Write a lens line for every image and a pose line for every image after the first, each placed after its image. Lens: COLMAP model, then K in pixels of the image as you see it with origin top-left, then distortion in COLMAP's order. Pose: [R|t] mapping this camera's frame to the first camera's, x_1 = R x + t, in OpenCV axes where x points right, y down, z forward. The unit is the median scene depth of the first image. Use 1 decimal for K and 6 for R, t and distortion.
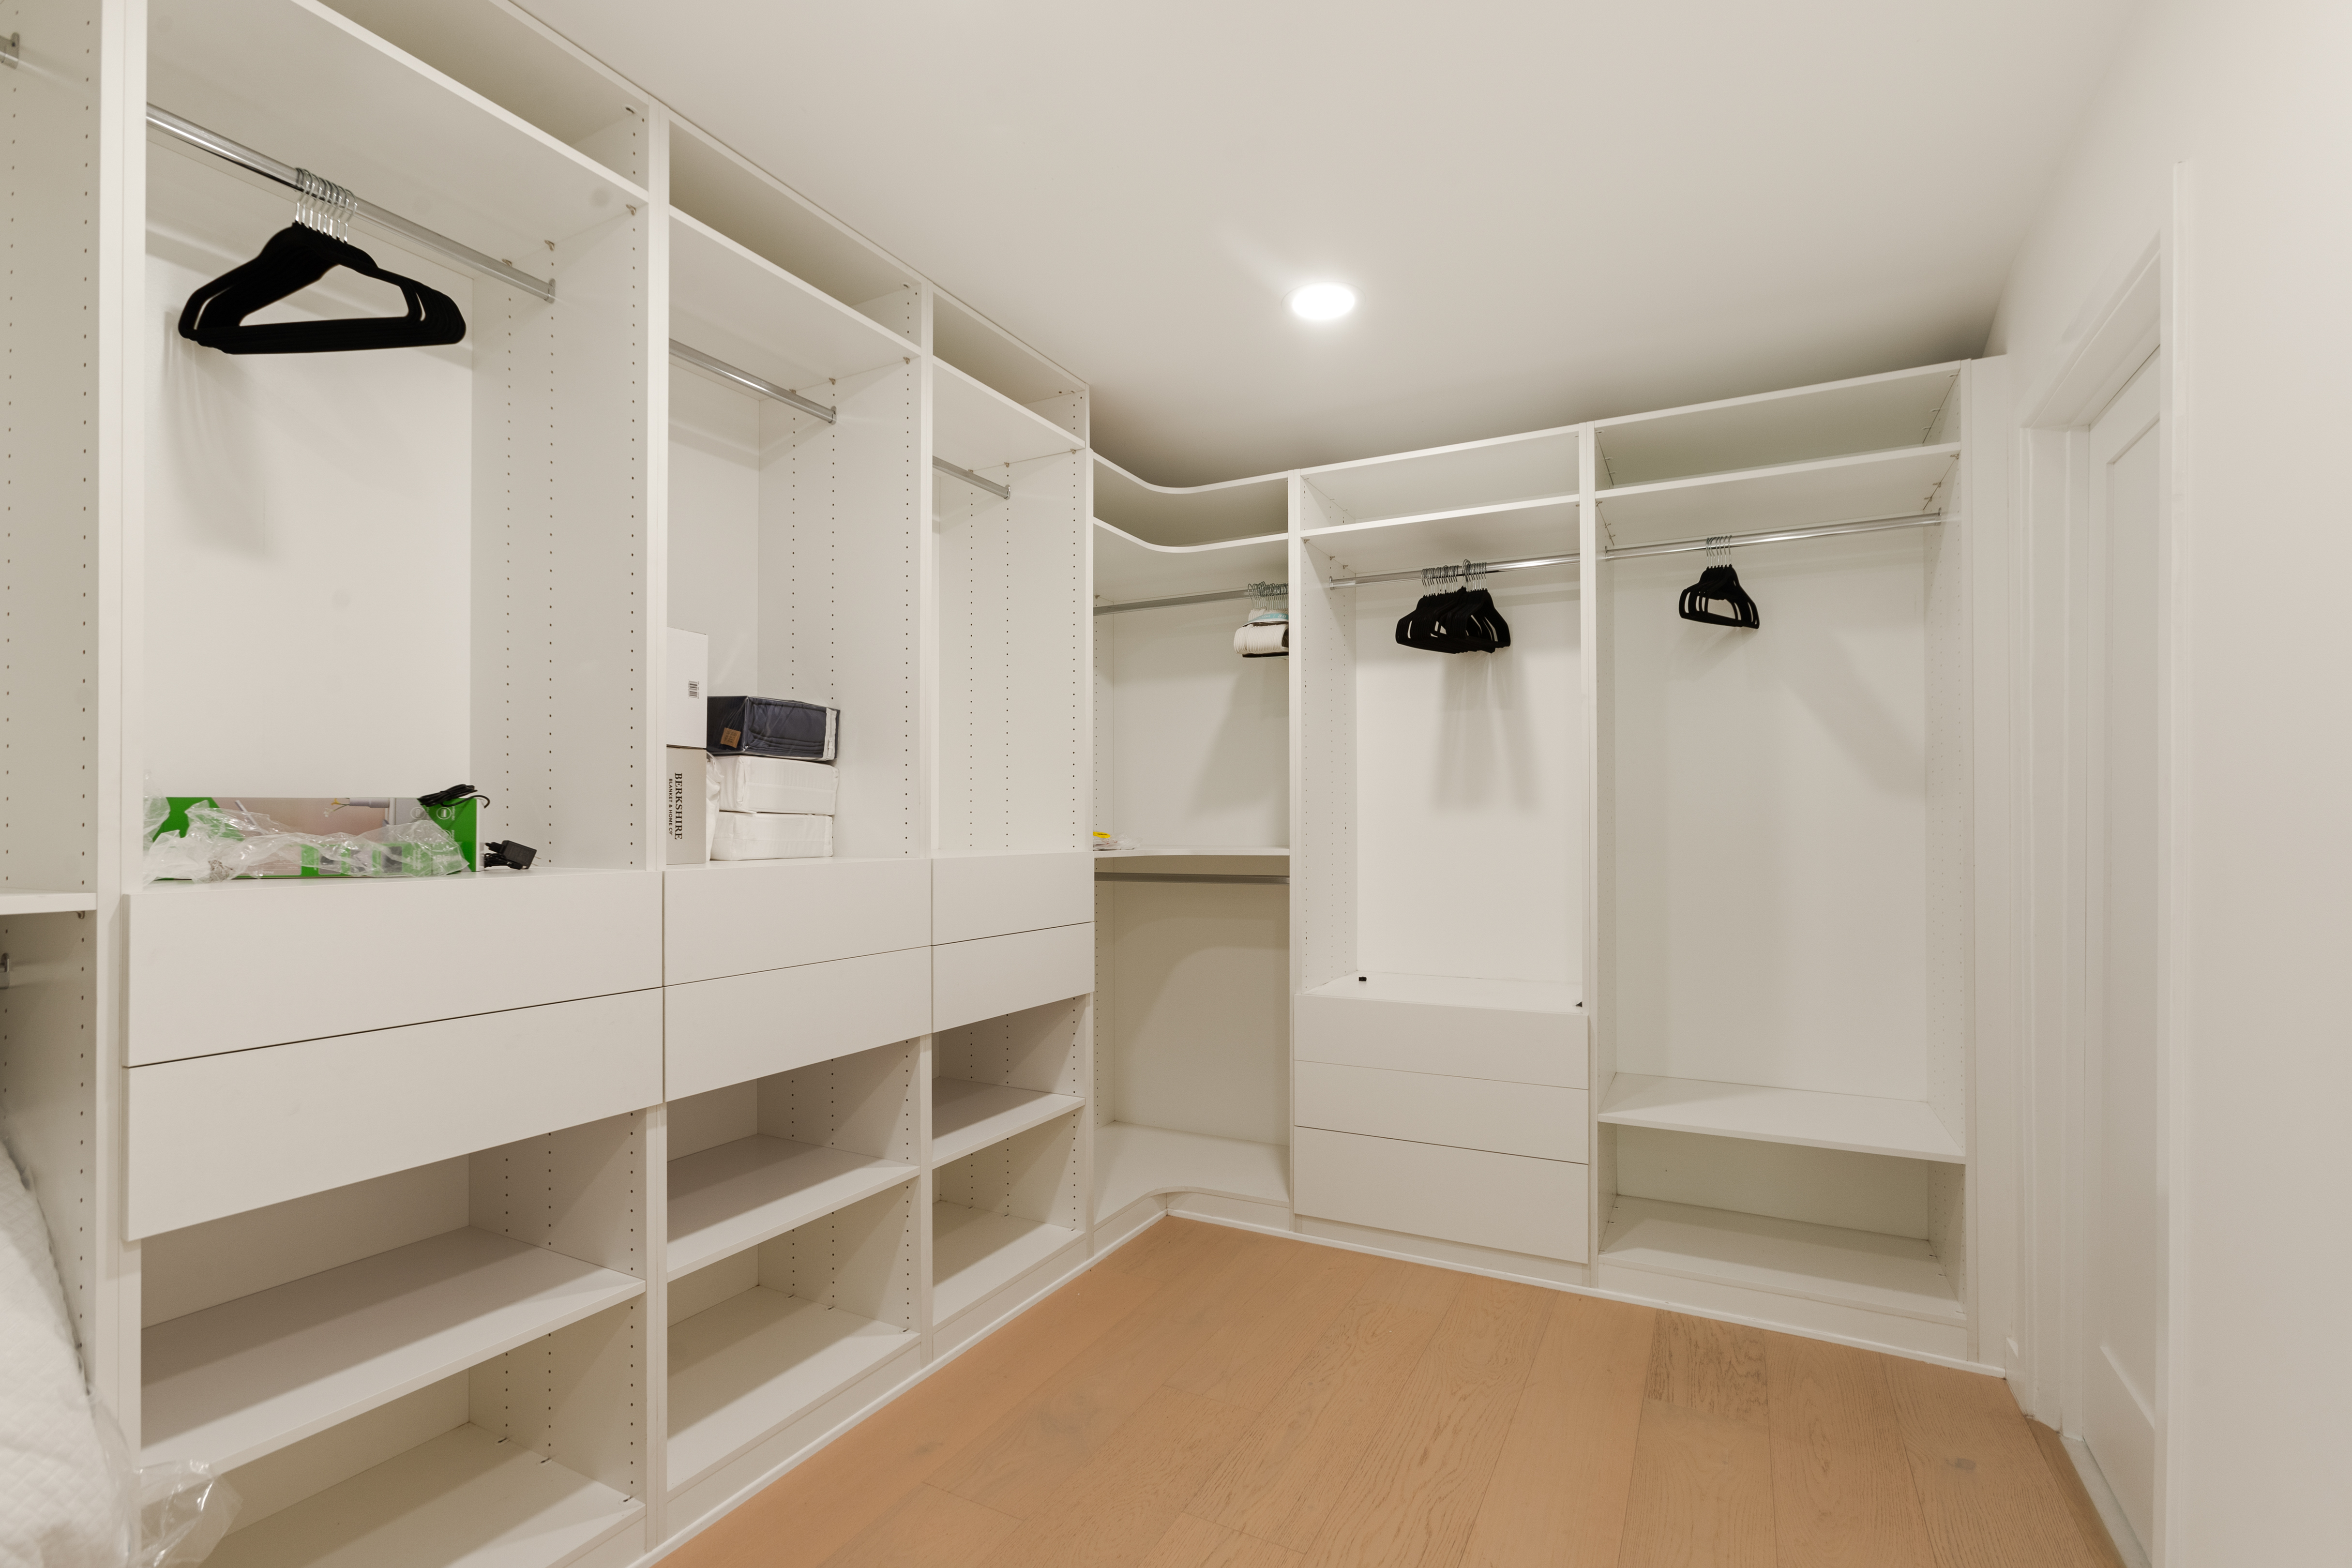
lens RADIAL K [[1083.3, 0, 1139.9], [0, 1083.3, 794.8], [0, 0, 1]] dist [-0.000120, 0.000012]
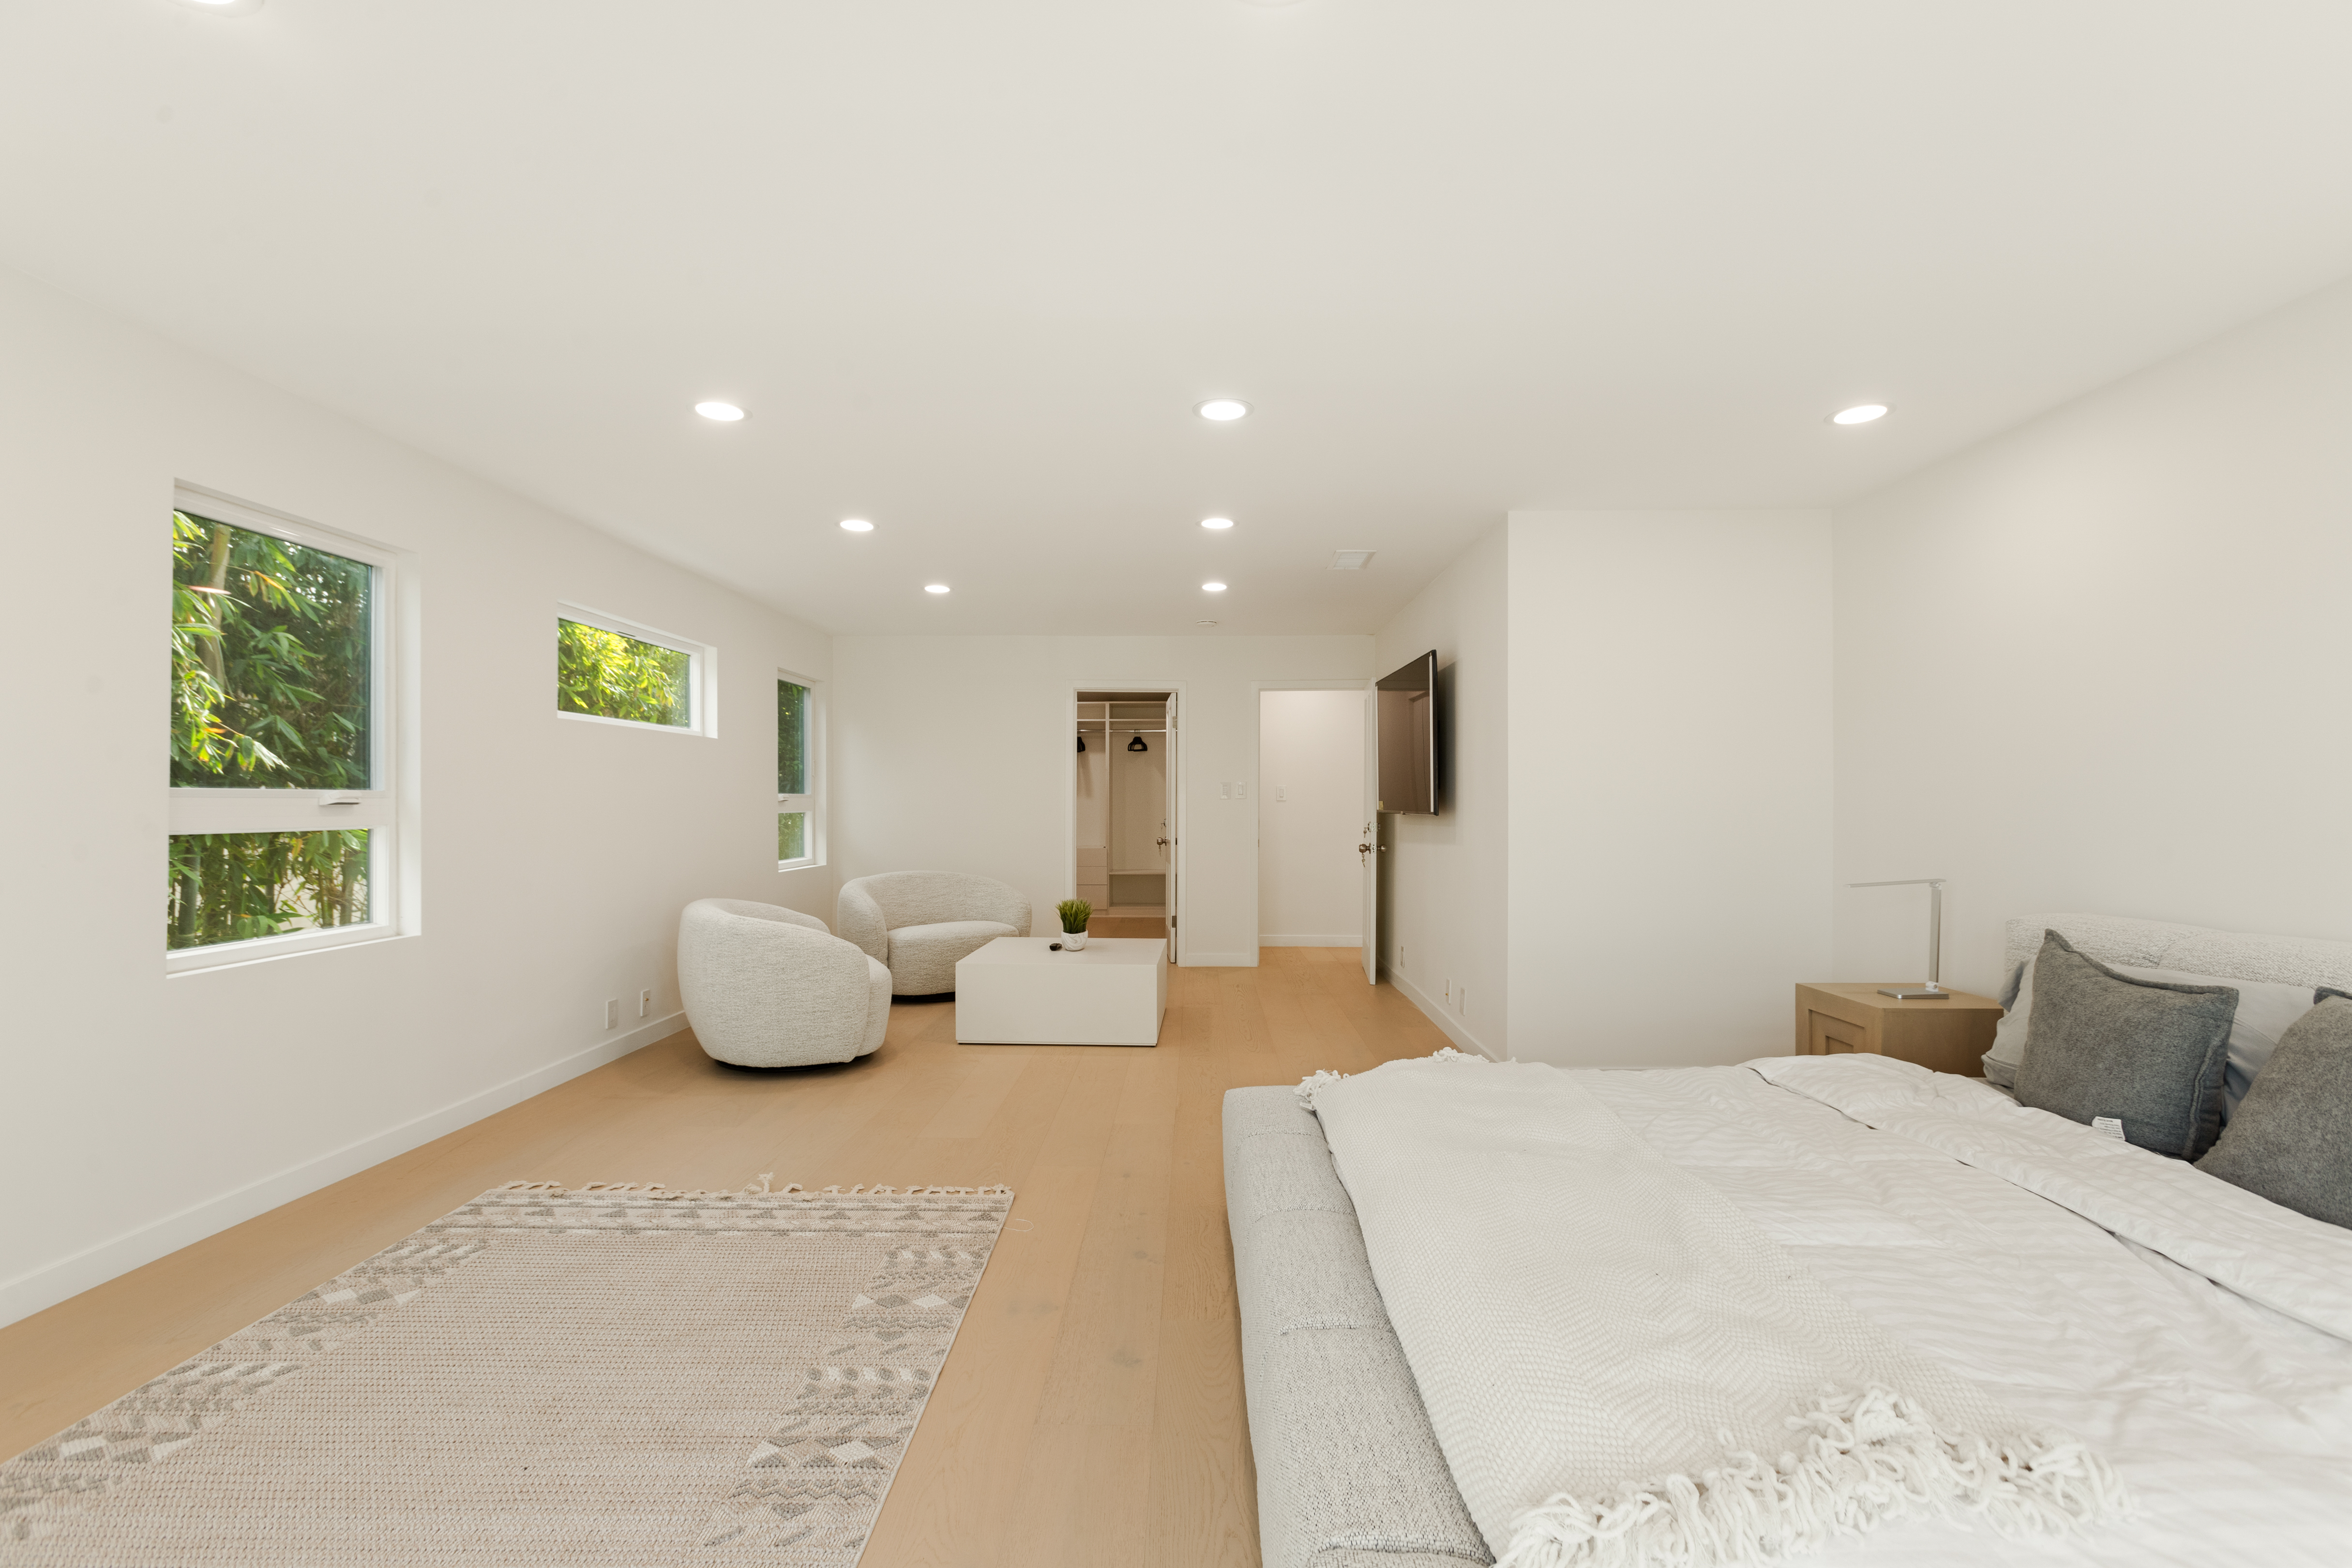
lens RADIAL K [[1083.3, 0, 1139.9], [0, 1083.3, 794.8], [0, 0, 1]] dist [-0.000120, 0.000012]
pose [[0.903578, 0.004107, 0.428403, -1.202672], [-0.006540, 0.999970, 0.004209, -0.014741], [-0.428373, -0.006605, 0.903578, -2.695016]]
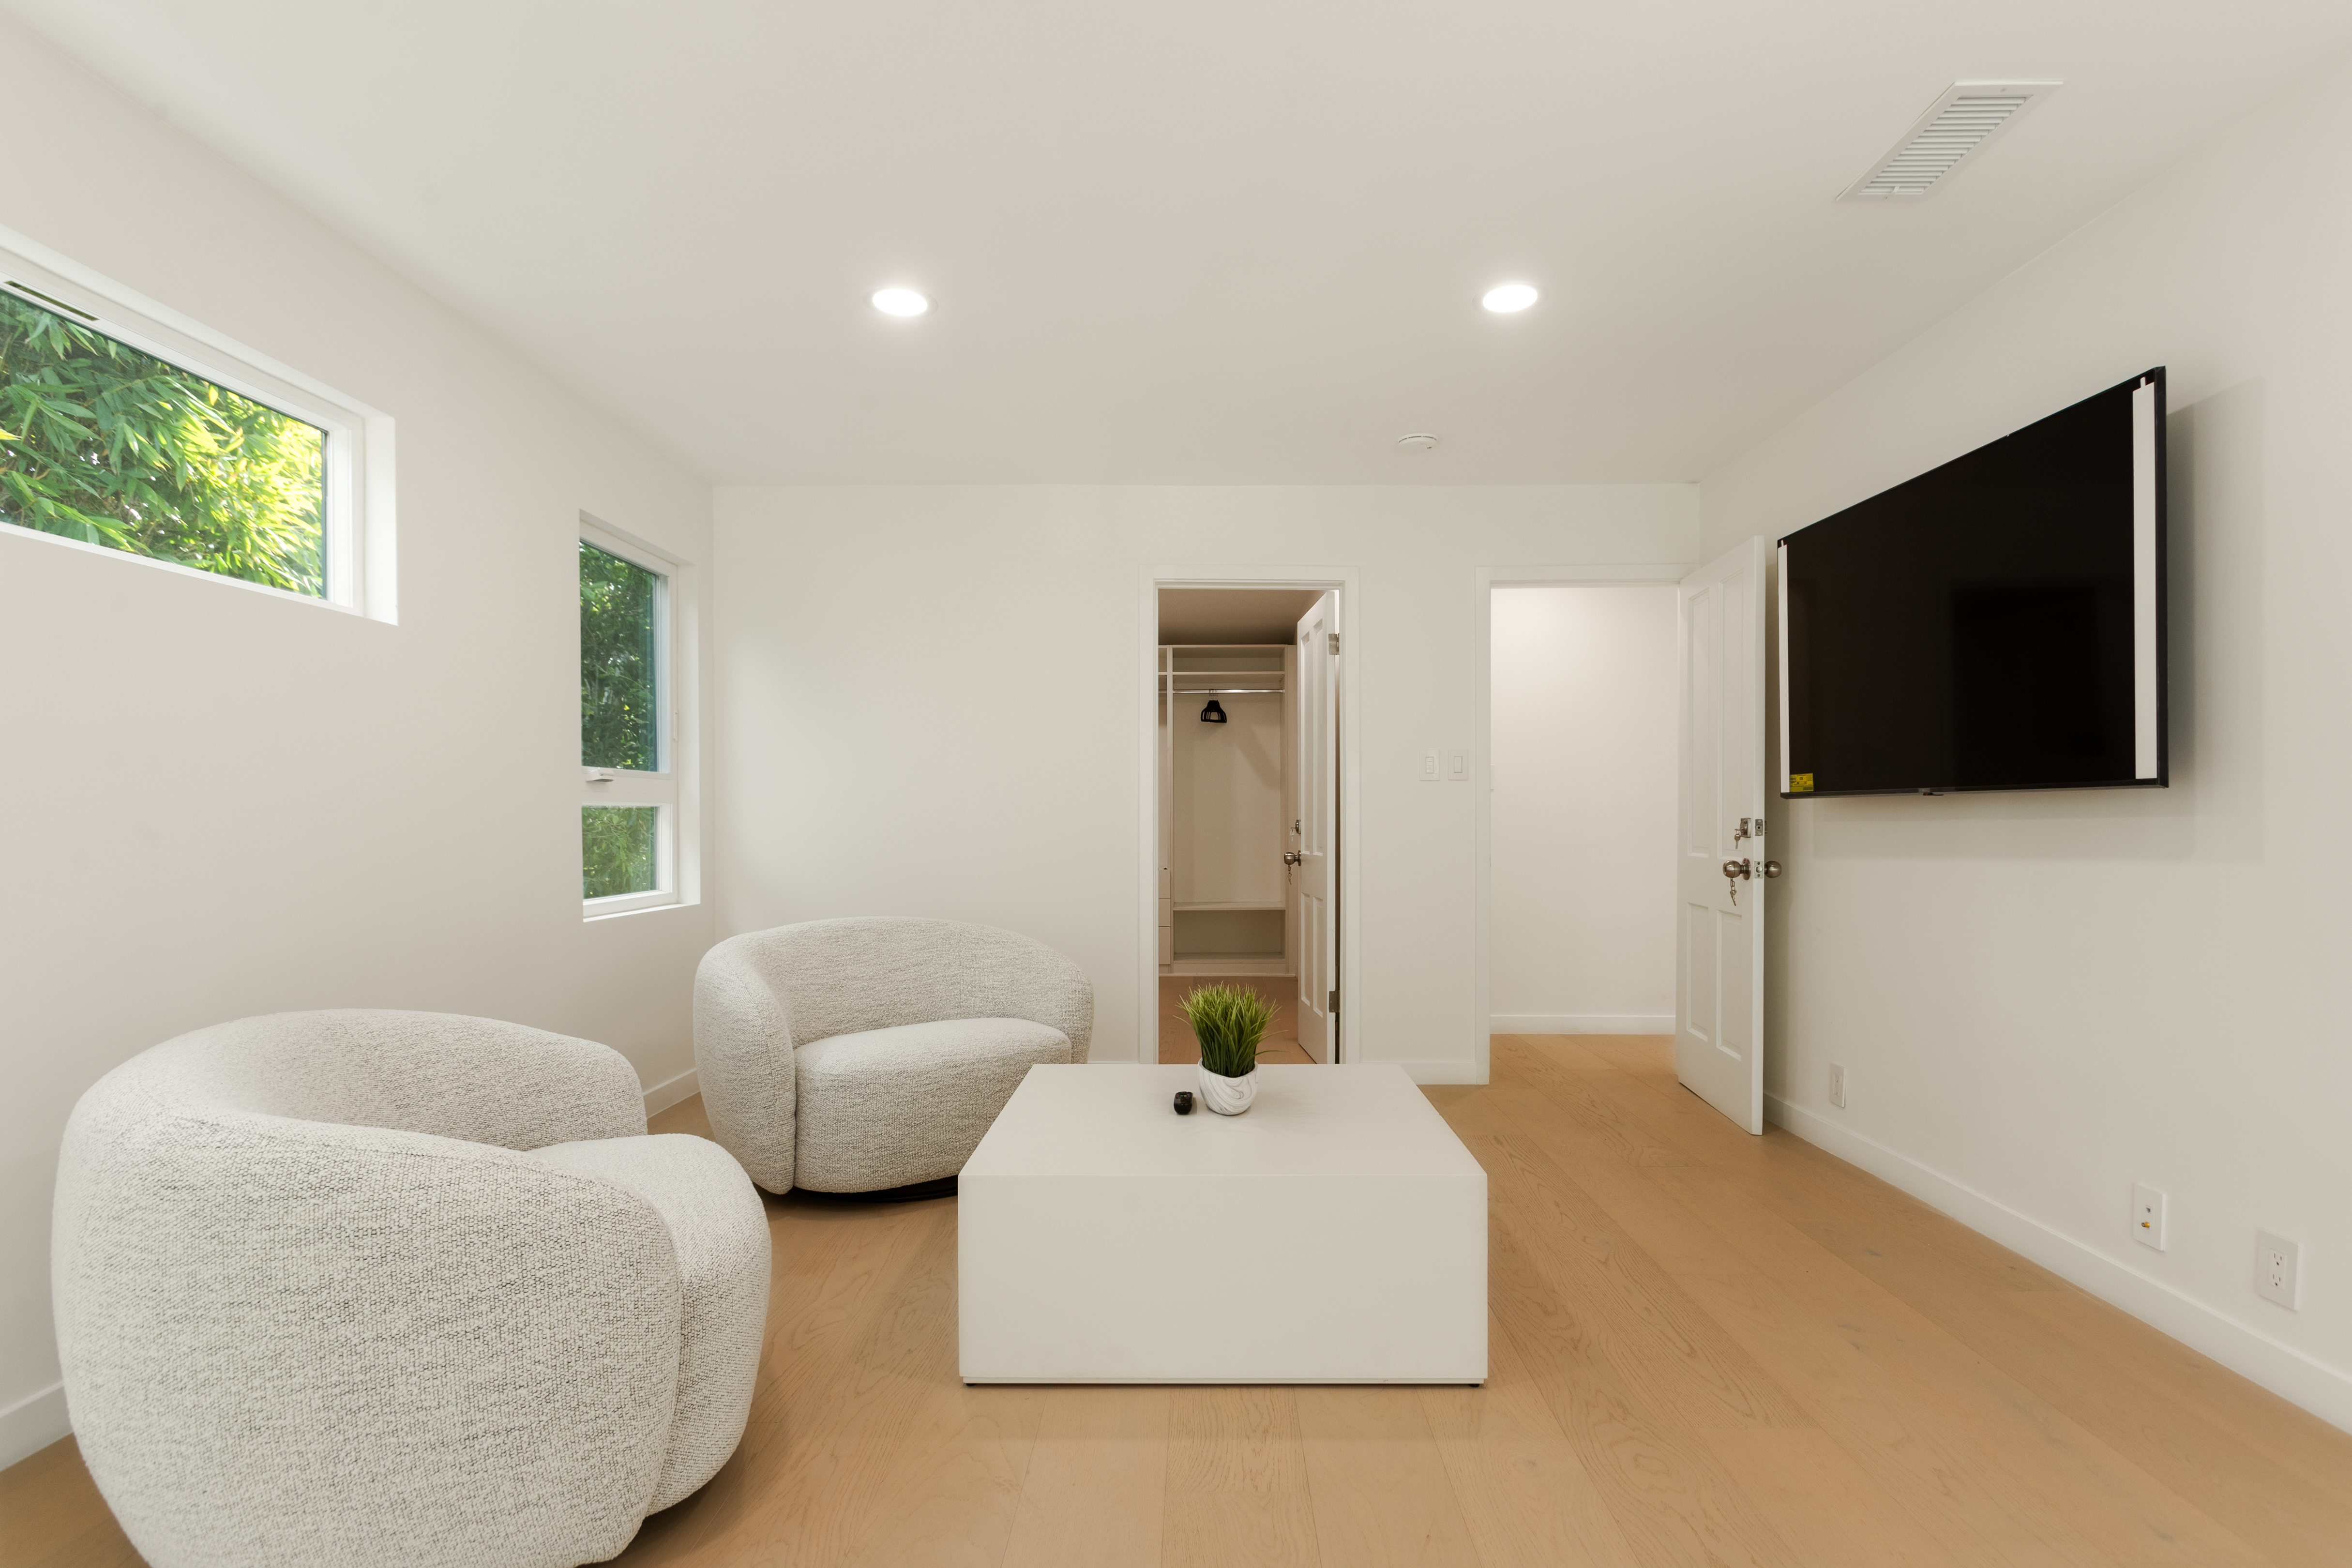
lens RADIAL K [[1218.9, 0, 1178.2], [0, 1218.9, 822.5], [0, 0, 1]] dist [0.002227, 0.000399]
pose [[0.889361, -0.003542, 0.457191, -0.916510], [-0.003455, 0.999889, 0.014466, 0.042484], [-0.457192, -0.014445, 0.889251, -1.633971]]
